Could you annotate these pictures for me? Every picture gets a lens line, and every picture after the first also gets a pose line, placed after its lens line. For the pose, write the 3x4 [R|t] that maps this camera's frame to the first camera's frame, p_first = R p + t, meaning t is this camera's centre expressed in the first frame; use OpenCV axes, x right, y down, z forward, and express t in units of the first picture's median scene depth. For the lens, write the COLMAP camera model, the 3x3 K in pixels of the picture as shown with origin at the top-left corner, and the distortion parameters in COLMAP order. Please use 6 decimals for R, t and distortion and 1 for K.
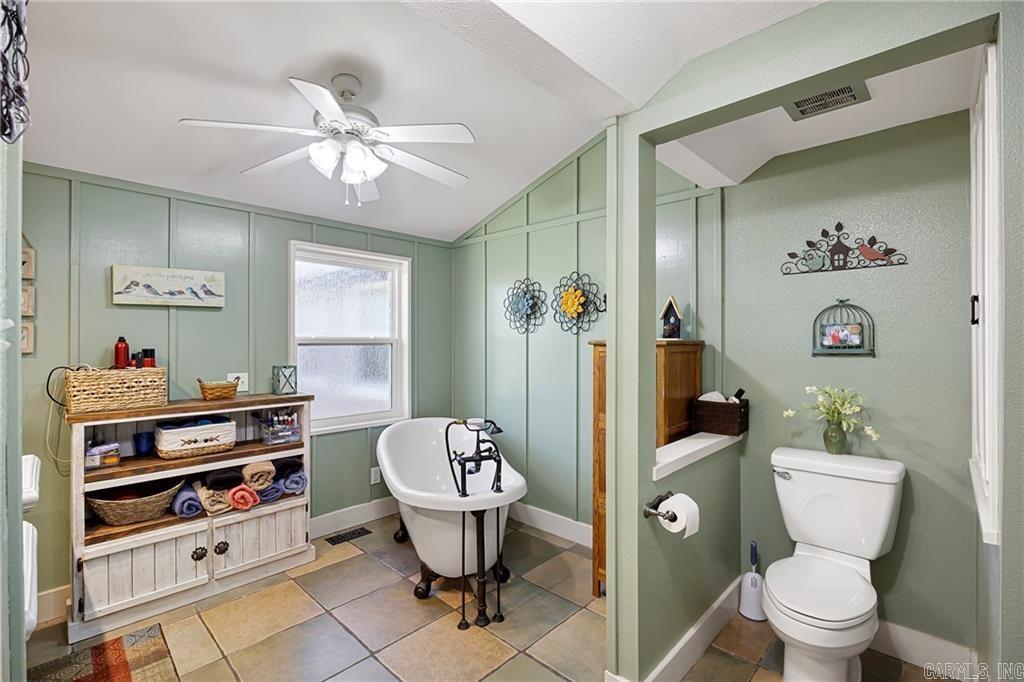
lens RADIAL K [[456.1, 0, 512.4], [0, 456.1, 336.3], [0, 0, 1]] dist [-0.020176, -0.000014]
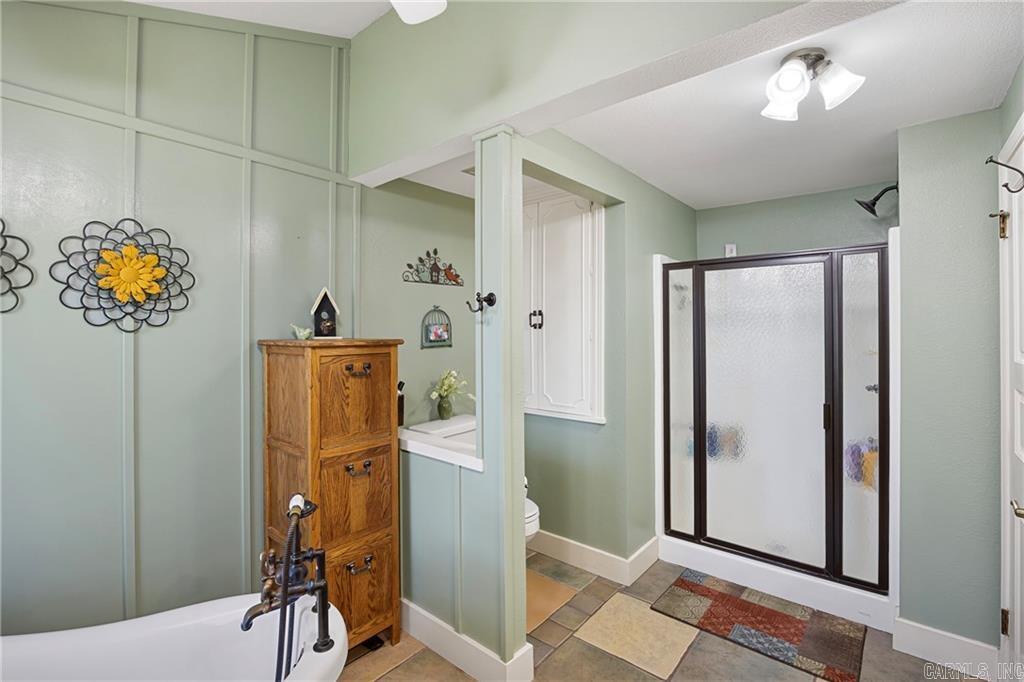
lens RADIAL K [[456.1, 0, 512.7], [0, 456.1, 335.6], [0, 0, 1]] dist [-0.020176, -0.000014]
pose [[-0.065397, -0.013863, 0.997763, -0.627085], [0.001318, 0.999901, 0.013979, -0.010459], [-0.997858, 0.002229, -0.065372, 0.824278]]
